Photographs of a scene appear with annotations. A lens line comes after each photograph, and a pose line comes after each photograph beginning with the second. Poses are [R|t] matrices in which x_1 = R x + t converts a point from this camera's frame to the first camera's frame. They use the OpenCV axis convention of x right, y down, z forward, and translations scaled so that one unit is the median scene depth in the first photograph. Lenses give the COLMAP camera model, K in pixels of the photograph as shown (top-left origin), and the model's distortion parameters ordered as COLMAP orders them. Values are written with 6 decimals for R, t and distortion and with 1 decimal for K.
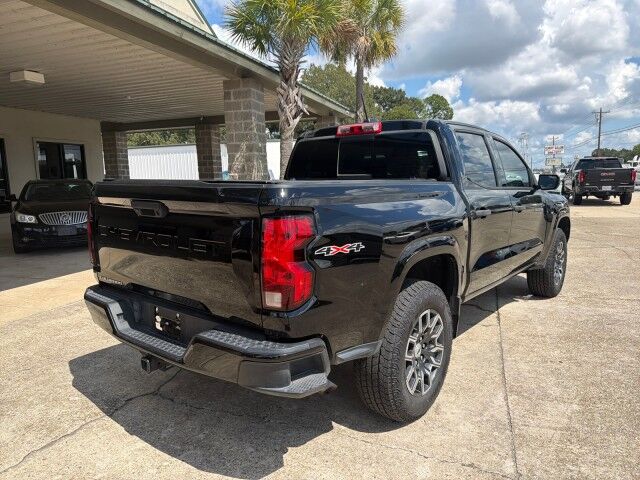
lens RADIAL K [[456.1, 0, 321.2], [0, 456.1, 240.1], [0, 0, 1]] dist [-0.006981, -0.000618]
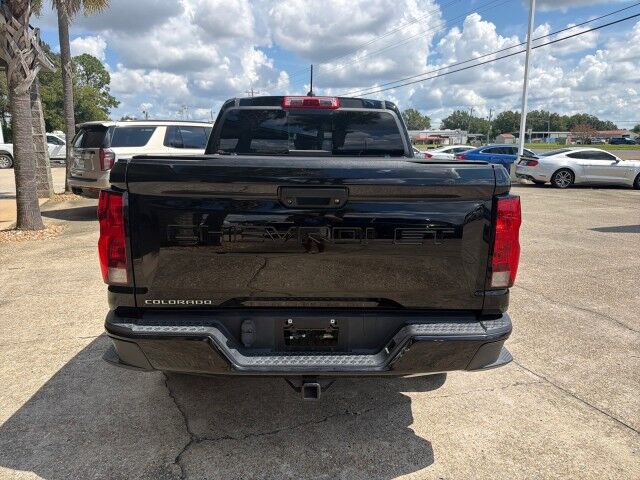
lens RADIAL K [[454.4, 0, 320.0], [0, 454.4, 240.0], [0, 0, 1]] dist [0.010858, -0.020179]
pose [[0.756760, -0.111500, 0.644113, -0.570607], [0.070954, 0.993535, 0.088624, -0.039297], [-0.649830, -0.021365, 0.759779, 0.259726]]
